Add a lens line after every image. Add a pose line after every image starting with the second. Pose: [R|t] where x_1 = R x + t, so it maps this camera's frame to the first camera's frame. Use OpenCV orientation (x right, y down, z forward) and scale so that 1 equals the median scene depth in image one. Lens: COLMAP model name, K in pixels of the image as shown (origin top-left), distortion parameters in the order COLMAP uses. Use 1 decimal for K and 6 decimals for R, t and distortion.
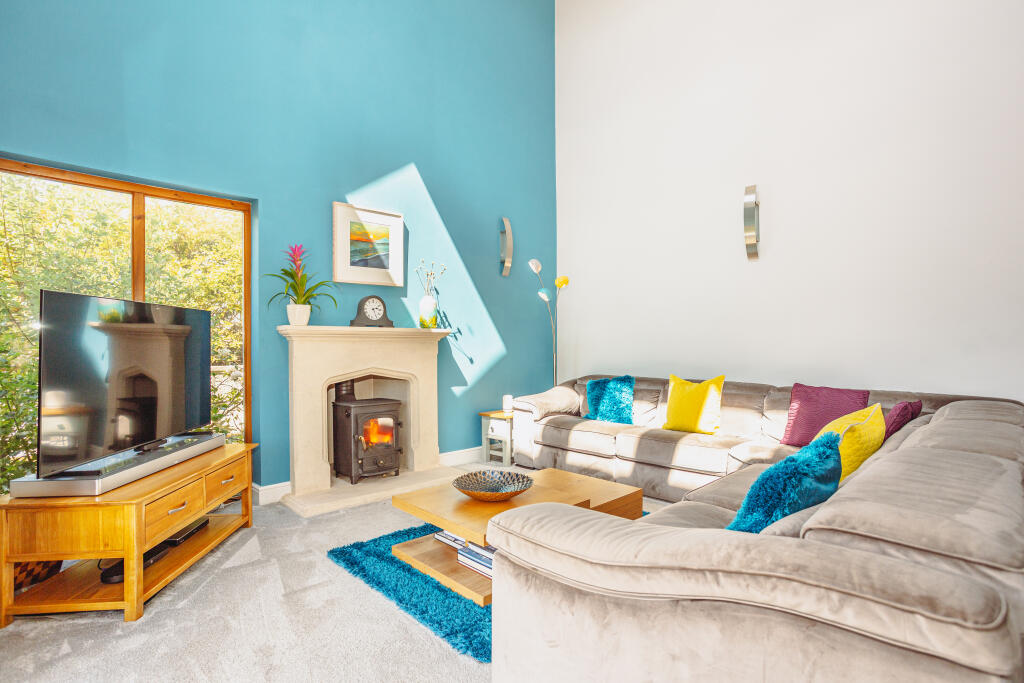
lens RADIAL K [[497.6, 0, 512.4], [0, 497.6, 339.7], [0, 0, 1]] dist [-0.016968, 0.009913]
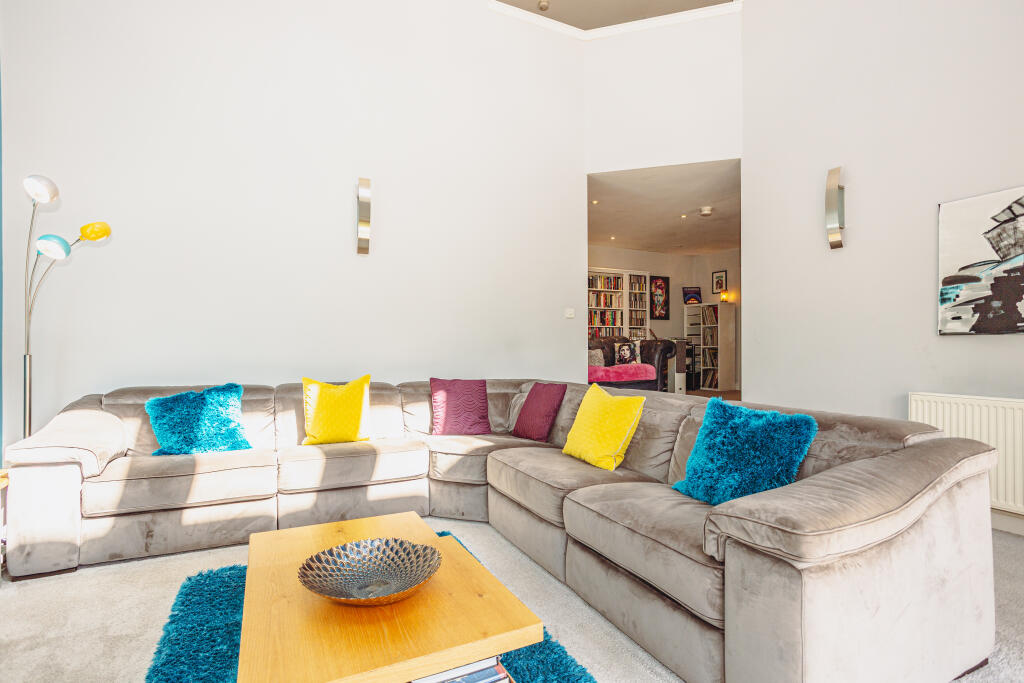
lens RADIAL K [[497.6, 0, 513.5], [0, 497.6, 344.7], [0, 0, 1]] dist [-0.016968, 0.009913]
pose [[0.277534, 0.012439, 0.960635, -0.366438], [-0.020771, 0.999760, -0.006944, 0.014281], [-0.960491, -0.018026, 0.277726, 0.440523]]
